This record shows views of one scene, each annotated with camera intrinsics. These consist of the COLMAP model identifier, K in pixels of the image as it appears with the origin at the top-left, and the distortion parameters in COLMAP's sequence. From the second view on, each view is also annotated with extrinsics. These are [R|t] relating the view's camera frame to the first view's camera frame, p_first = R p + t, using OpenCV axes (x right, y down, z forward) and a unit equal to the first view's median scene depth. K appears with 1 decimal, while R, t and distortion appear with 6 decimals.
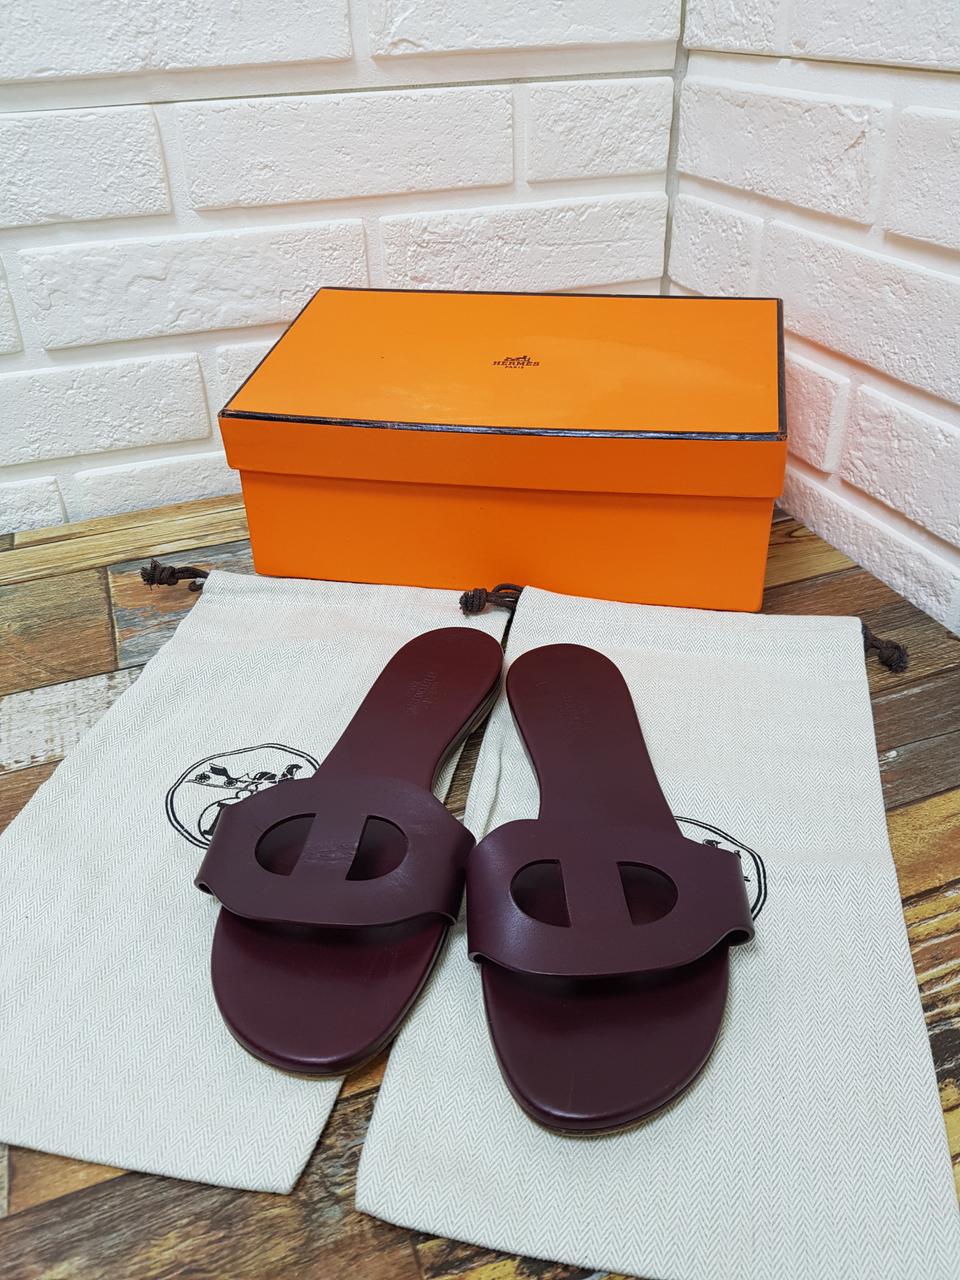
lens RADIAL K [[1012.1, 0, 499.5], [0, 1012.1, 634.2], [0, 0, 1]] dist [0.029482, -0.075519]
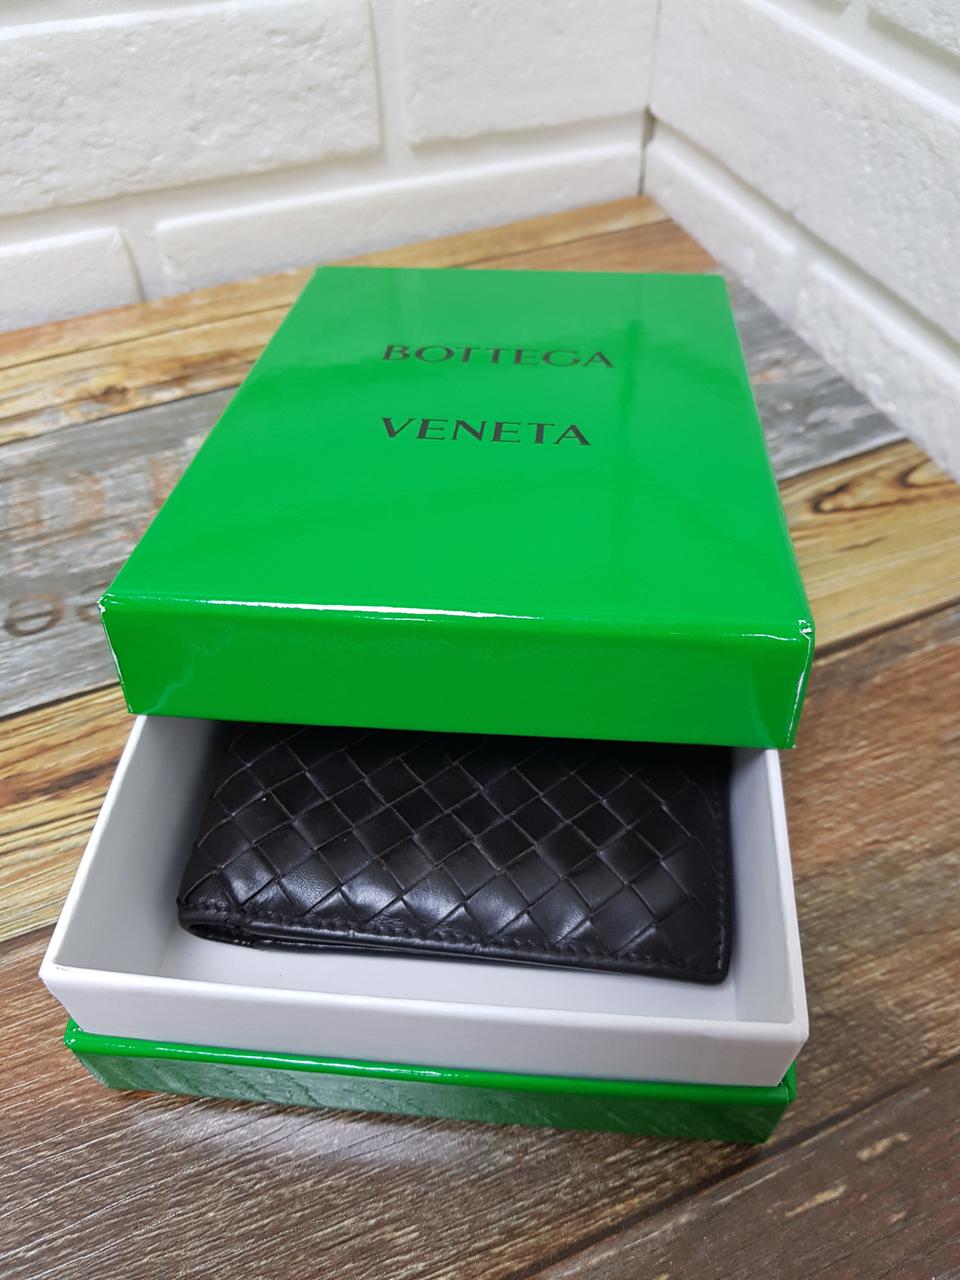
lens RADIAL K [[1012.1, 0, 516.5], [0, 1012.1, 632.2], [0, 0, 1]] dist [0.029482, -0.075519]
pose [[0.998765, -0.015115, 0.047337, 0.067067], [0.002177, 0.965012, 0.262198, -0.160896], [-0.049644, -0.261771, 0.963852, 0.500932]]
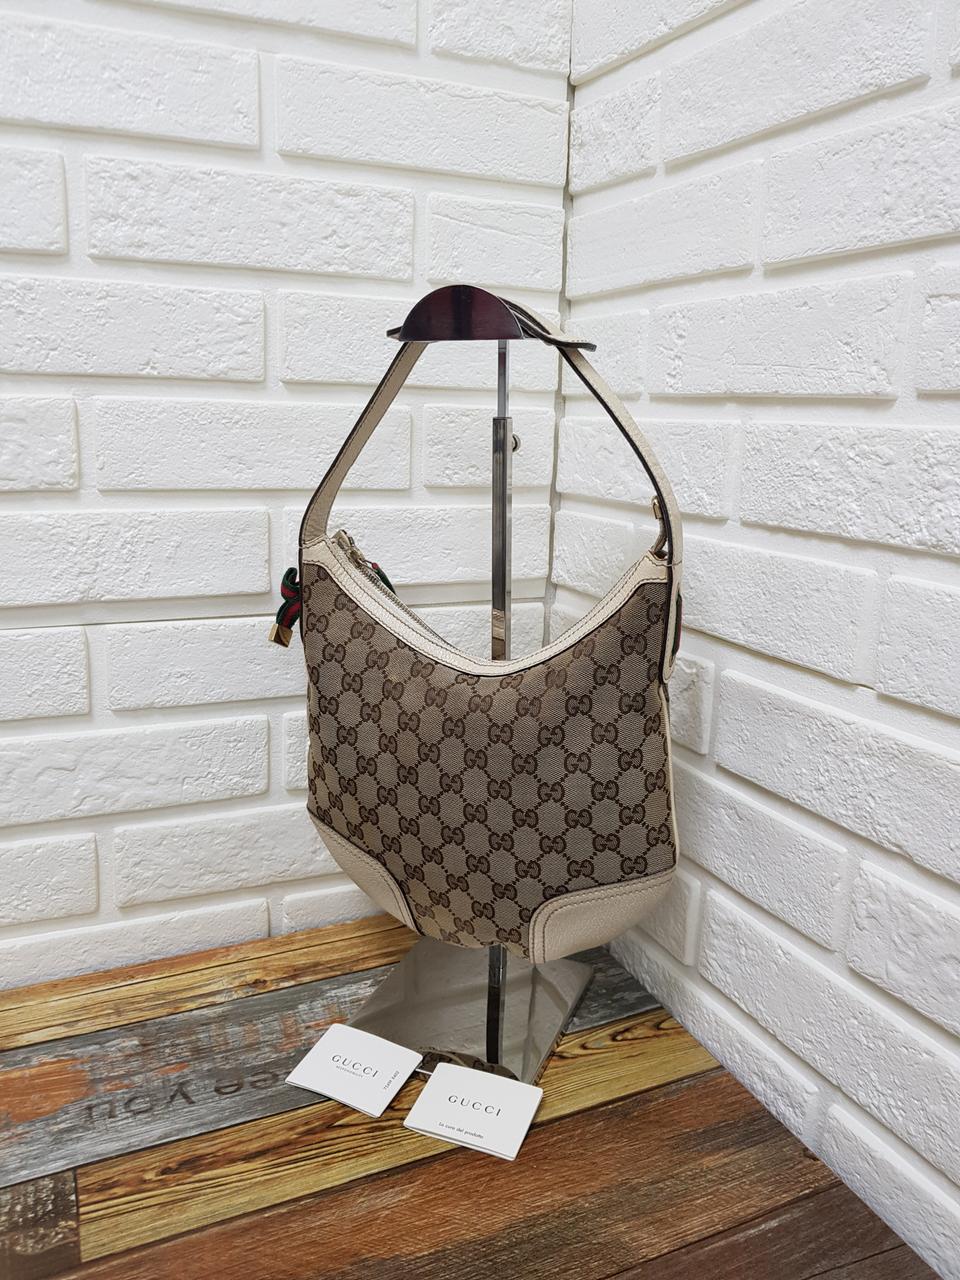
lens RADIAL K [[1012.1, 0, 508.1], [0, 1012.1, 617.1], [0, 0, 1]] dist [0.029482, -0.075519]
pose [[0.995828, 0.037646, 0.083127, 0.033097], [-0.004860, 0.931524, -0.363647, -0.111534], [-0.091125, 0.361726, 0.927820, -0.099142]]
